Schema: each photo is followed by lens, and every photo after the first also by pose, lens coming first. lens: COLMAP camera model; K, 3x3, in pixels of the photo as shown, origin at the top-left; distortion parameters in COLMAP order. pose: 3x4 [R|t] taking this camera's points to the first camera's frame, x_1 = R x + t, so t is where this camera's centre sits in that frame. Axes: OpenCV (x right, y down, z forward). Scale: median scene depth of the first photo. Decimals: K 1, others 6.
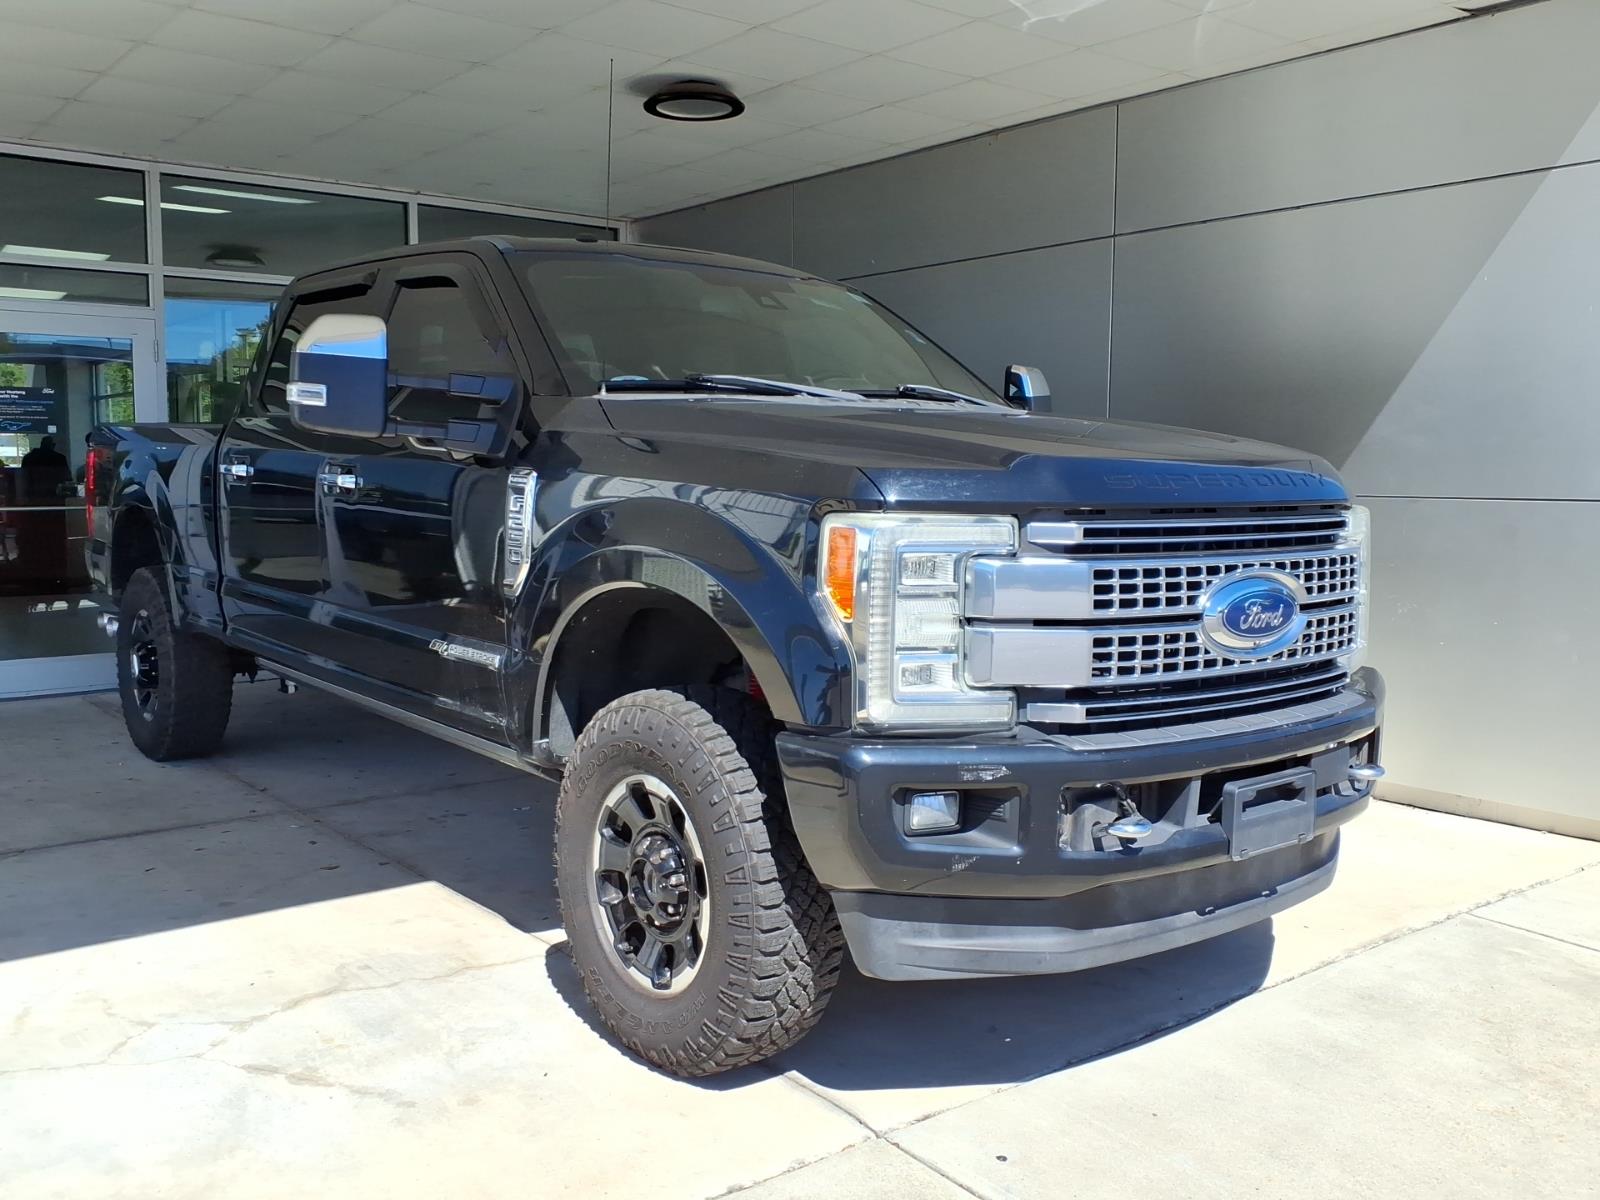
lens RADIAL K [[1412.7, 0, 797.9], [0, 1412.7, 613.3], [0, 0, 1]] dist [0.013575, -0.003553]
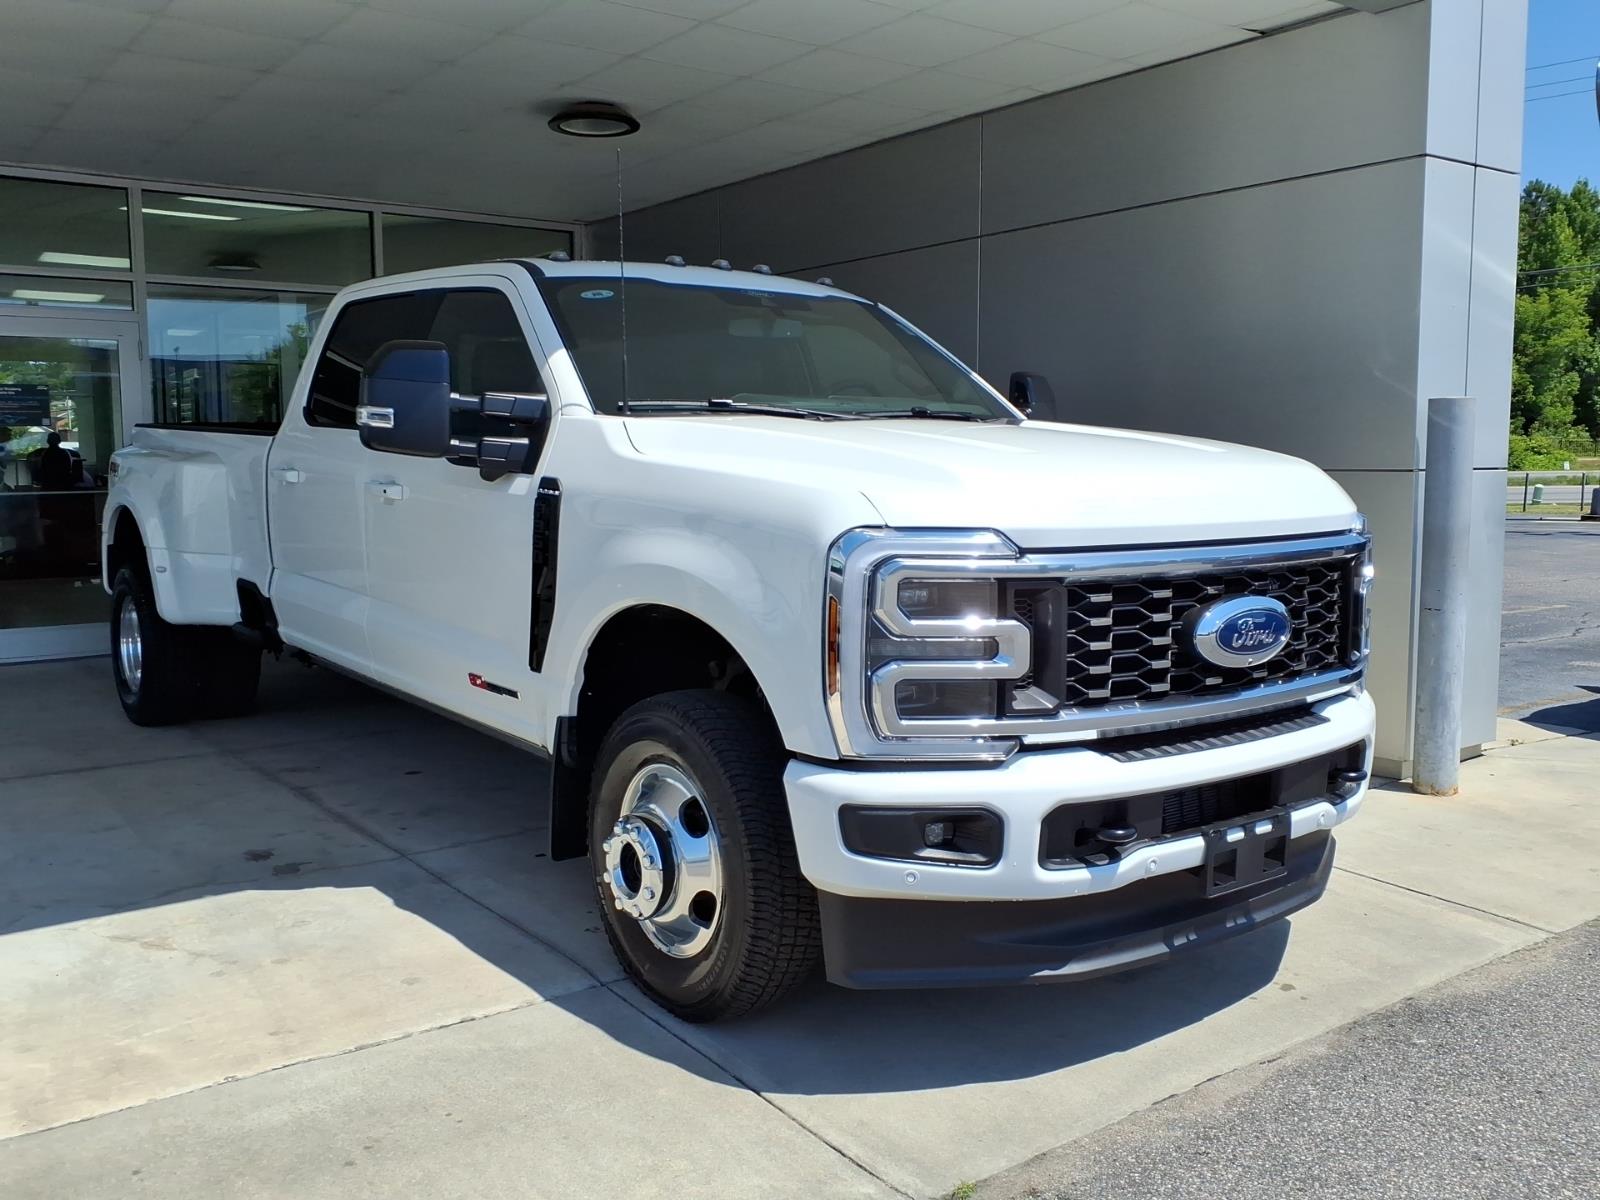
lens RADIAL K [[1412.7, 0, 798.1], [0, 1412.7, 584.6], [0, 0, 1]] dist [0.013575, -0.003553]
pose [[0.999246, -0.007041, -0.038171, 0.191506], [0.006588, 0.999906, -0.012004, 0.026352], [0.038252, 0.011743, 0.999199, -0.154501]]
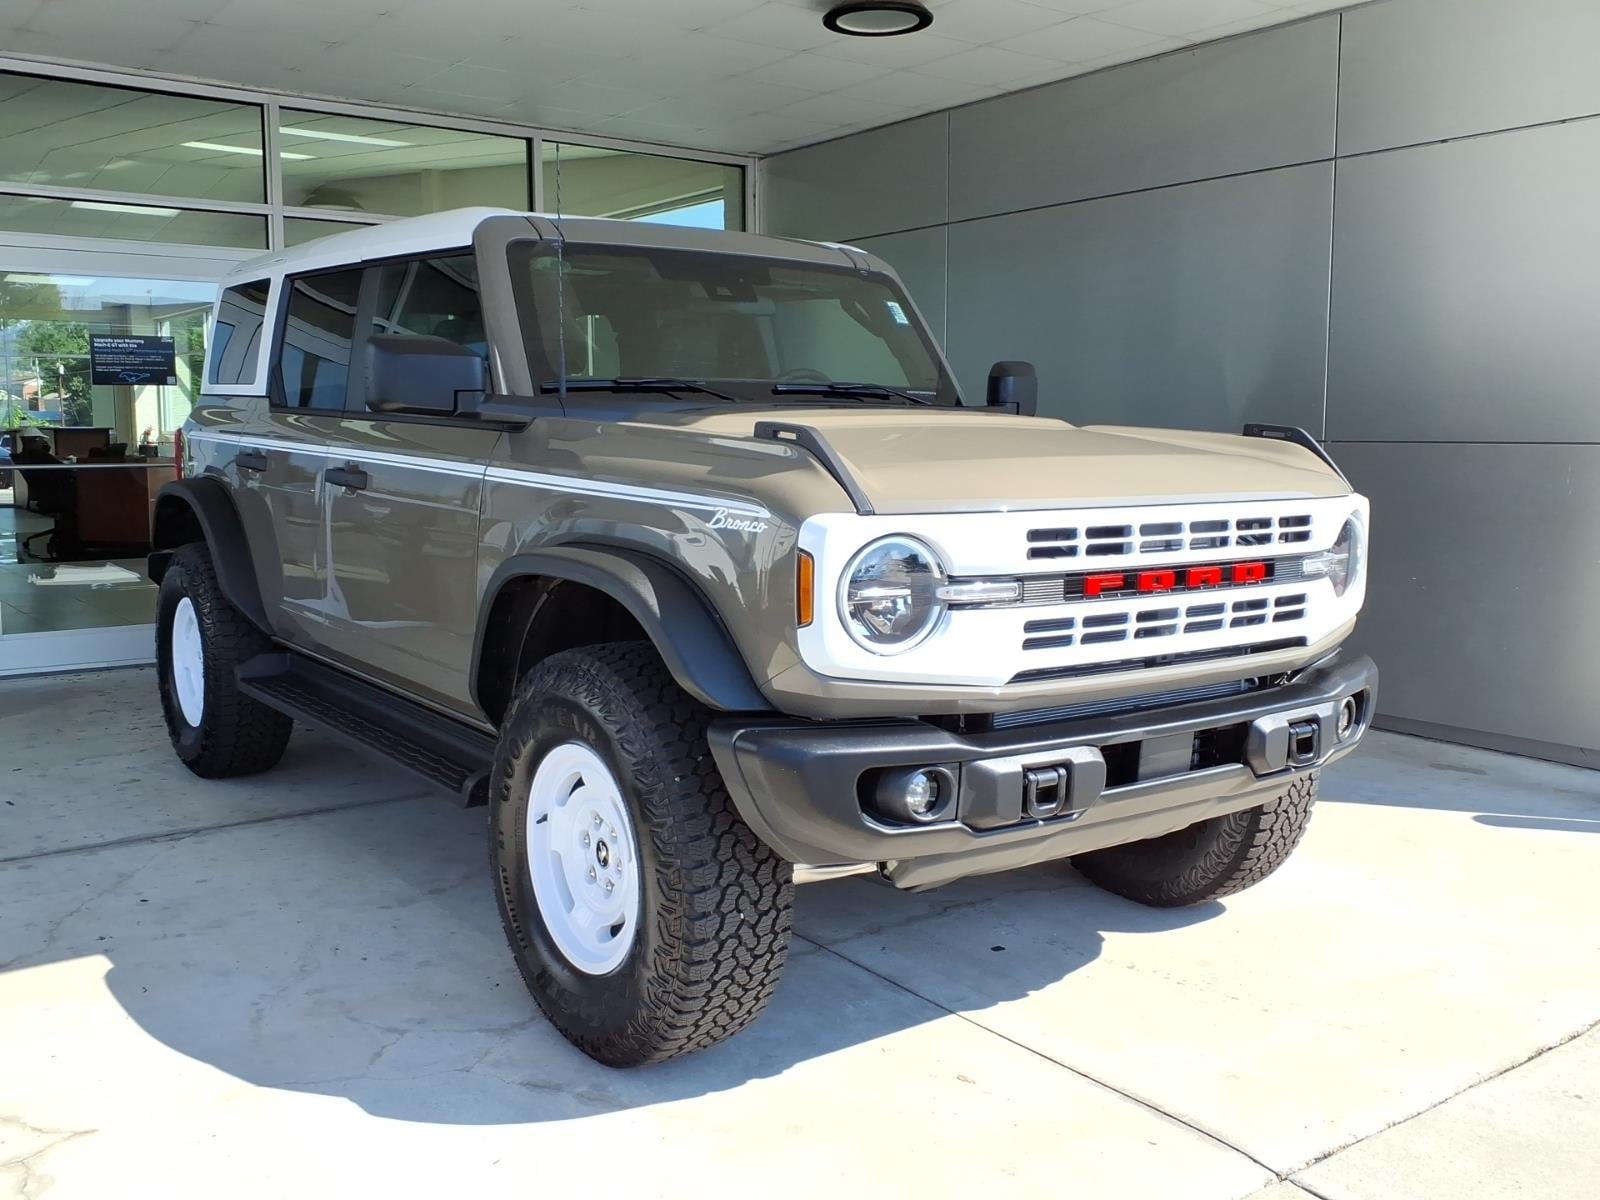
lens RADIAL K [[1444.0, 0, 800.4], [0, 1444.0, 612.9], [0, 0, 1]] dist [0.001712, 0.023786]
pose [[0.999549, 0.000126, -0.030045, -0.144781], [0.000599, 0.999709, 0.024117, 0.003747], [0.030039, -0.024124, 0.999258, 0.085268]]
